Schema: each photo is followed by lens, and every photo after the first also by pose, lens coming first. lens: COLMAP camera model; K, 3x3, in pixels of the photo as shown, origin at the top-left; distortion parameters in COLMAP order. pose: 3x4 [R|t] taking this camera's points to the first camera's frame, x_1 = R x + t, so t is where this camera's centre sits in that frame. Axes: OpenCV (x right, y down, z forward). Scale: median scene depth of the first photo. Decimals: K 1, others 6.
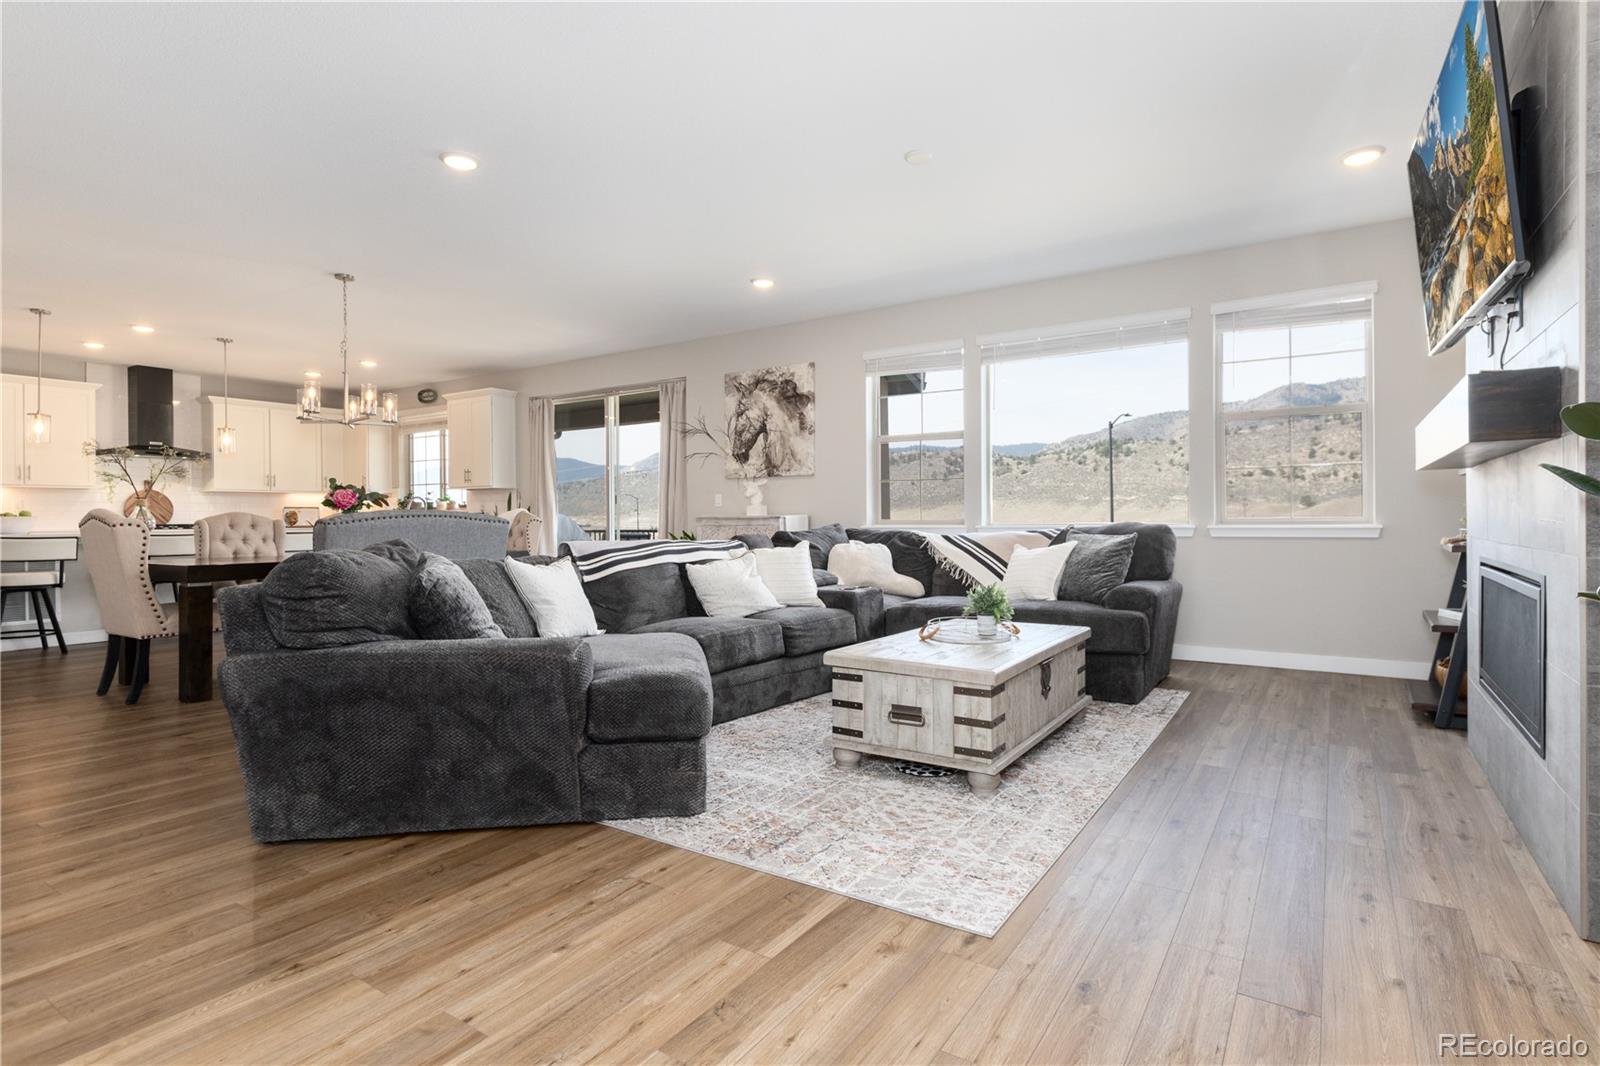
lens RADIAL K [[797.7, 0, 796.0], [0, 797.7, 518.3], [0, 0, 1]] dist [0.015110, -0.000246]
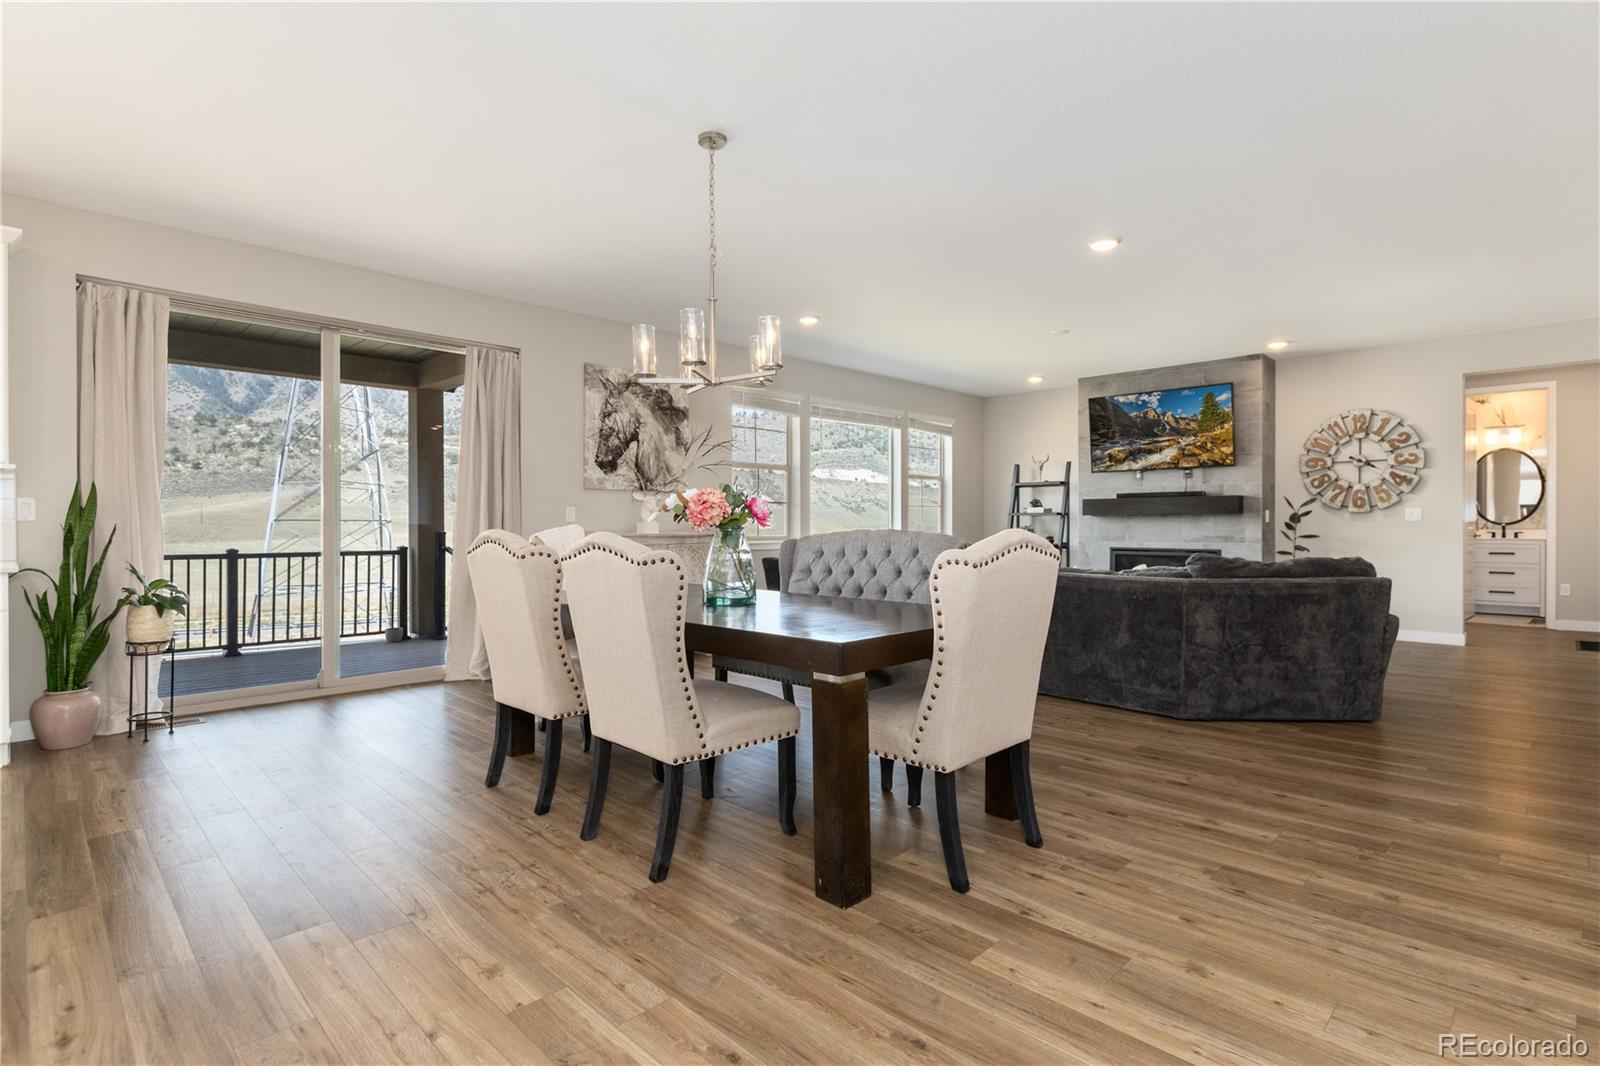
lens RADIAL K [[777.6, 0, 808.8], [0, 777.6, 527.7], [0, 0, 1]] dist [0.000976, 0.000516]
pose [[0.194927, 0.000050, 0.980818, -1.486631], [0.001239, 0.999999, -0.000297, -0.015759], [-0.980817, 0.001273, 0.194926, 1.094141]]
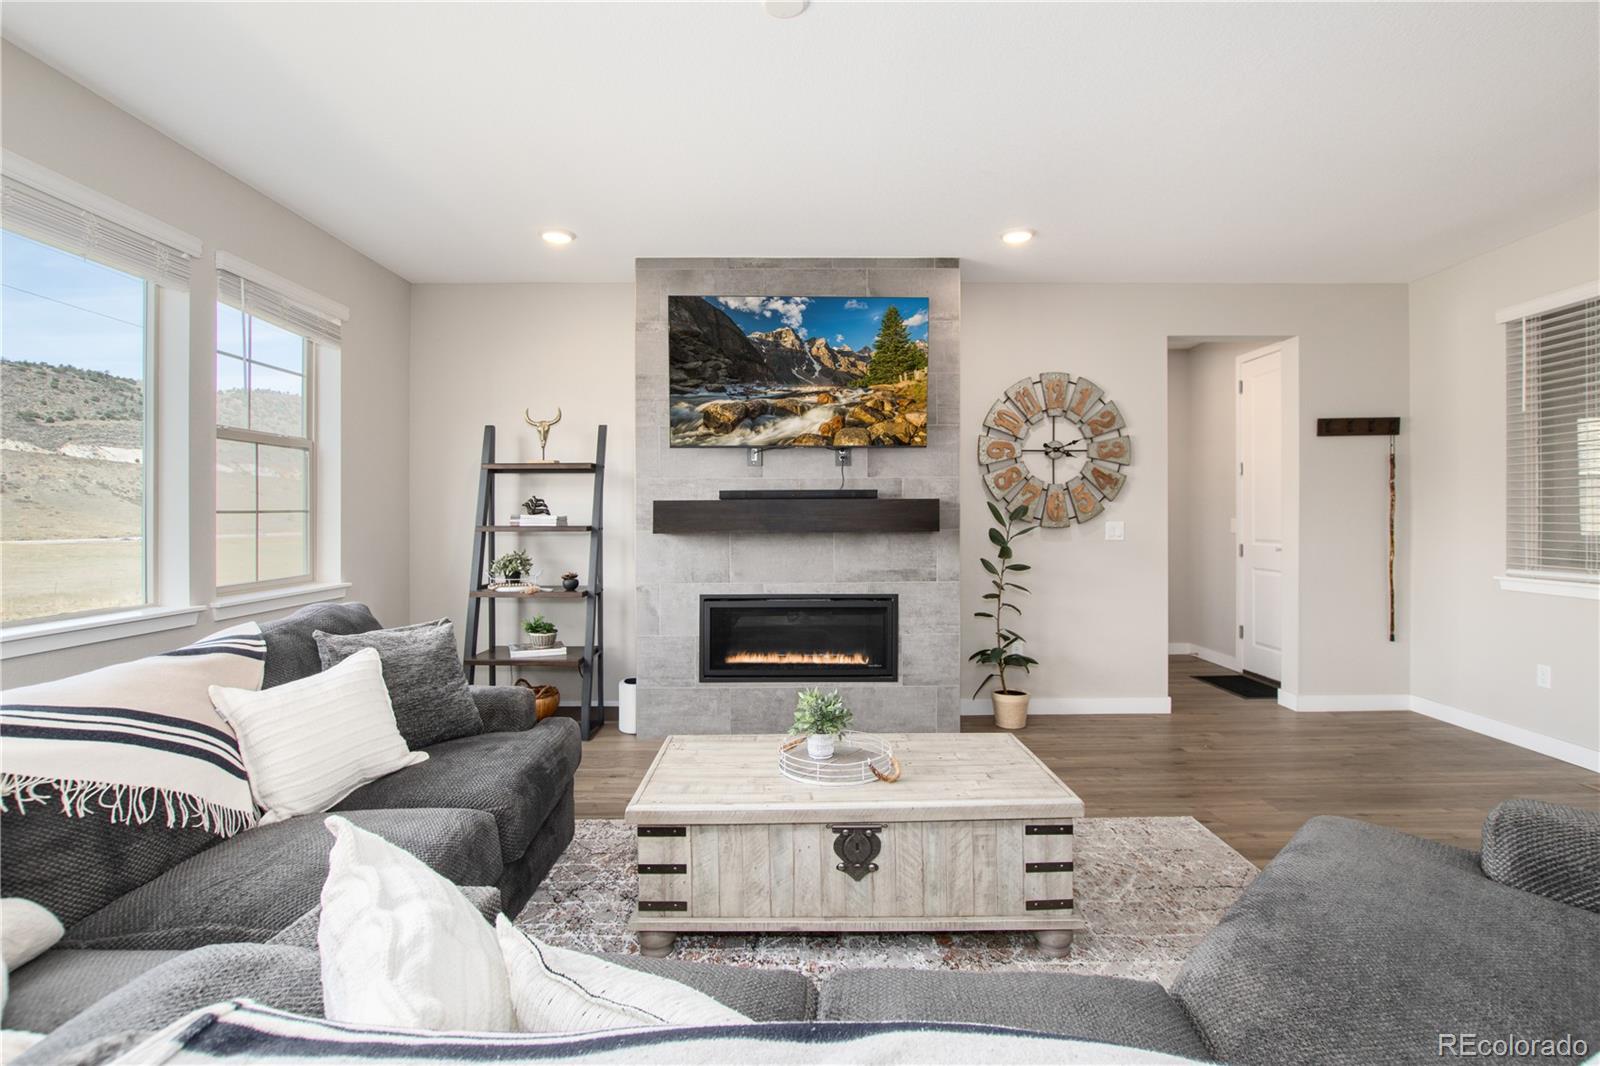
lens RADIAL K [[777.6, 0, 808.8], [0, 777.6, 527.7], [0, 0, 1]] dist [0.000976, 0.000516]
pose [[-0.571609, -0.002658, 0.820522, -0.298152], [0.009753, 0.999902, 0.010034, -0.063097], [-0.820468, 0.013738, -0.571527, 1.187871]]
